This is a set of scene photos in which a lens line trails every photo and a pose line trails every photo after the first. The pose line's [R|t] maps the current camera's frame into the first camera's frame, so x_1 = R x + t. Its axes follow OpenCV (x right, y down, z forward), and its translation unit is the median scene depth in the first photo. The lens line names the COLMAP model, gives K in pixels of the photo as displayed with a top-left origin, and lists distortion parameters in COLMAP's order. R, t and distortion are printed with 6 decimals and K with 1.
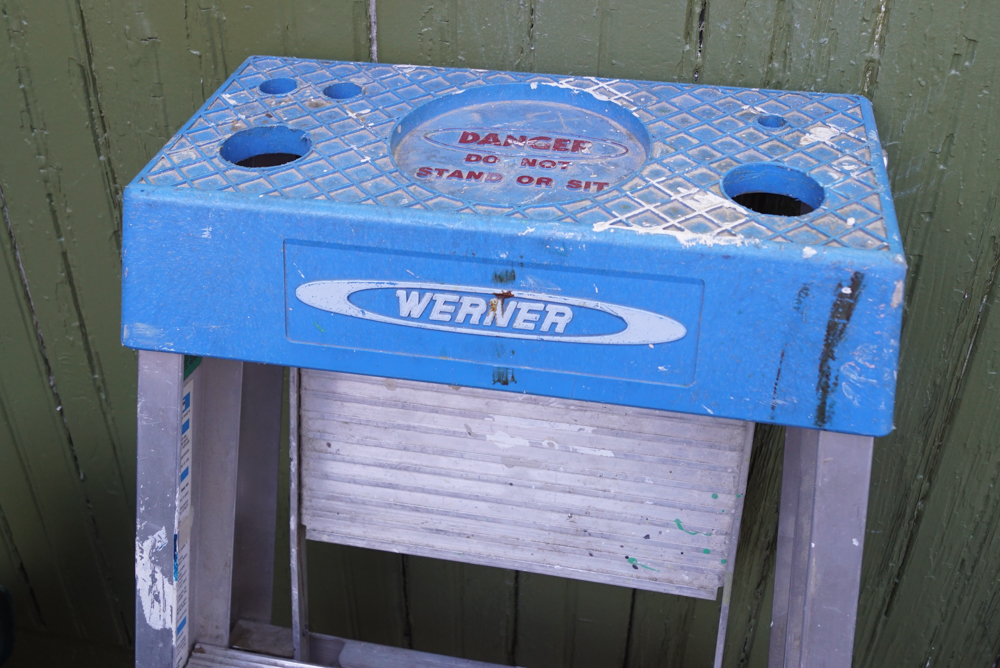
lens RADIAL K [[1008.5, 0, 478.5], [0, 1008.5, 290.7], [0, 0, 1]] dist [-0.053272, 0.002891]
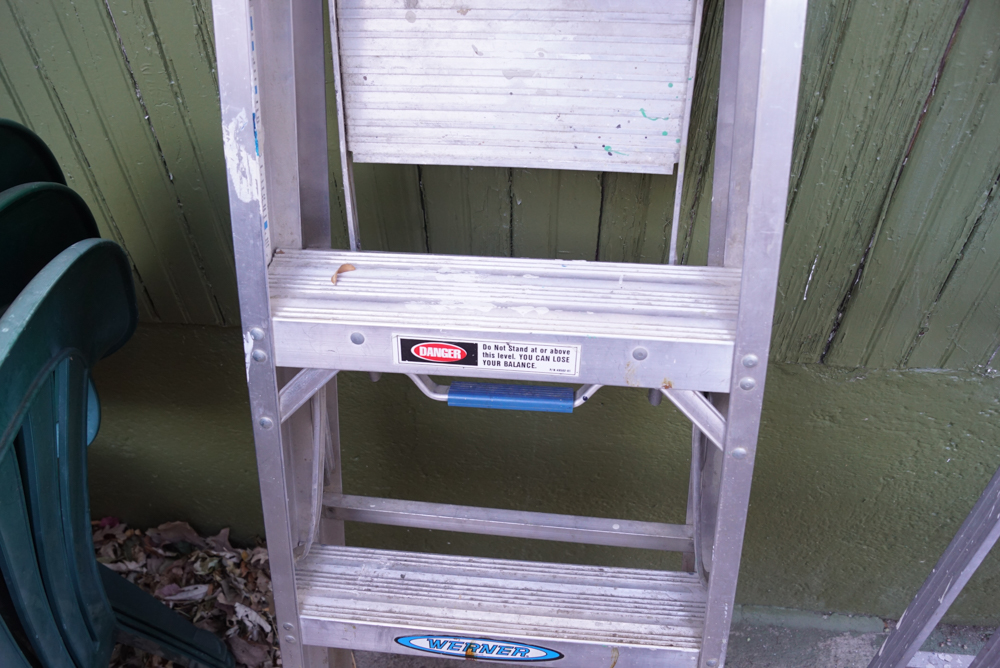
lens RADIAL K [[716.4, 0, 473.4], [0, 716.4, 336.1], [0, 0, 1]] dist [-0.062857, 0.006943]
pose [[0.996491, -0.078001, 0.030348, -0.065921], [0.070581, 0.978025, 0.196177, 0.307900], [-0.044983, -0.193347, 0.980099, 0.056444]]
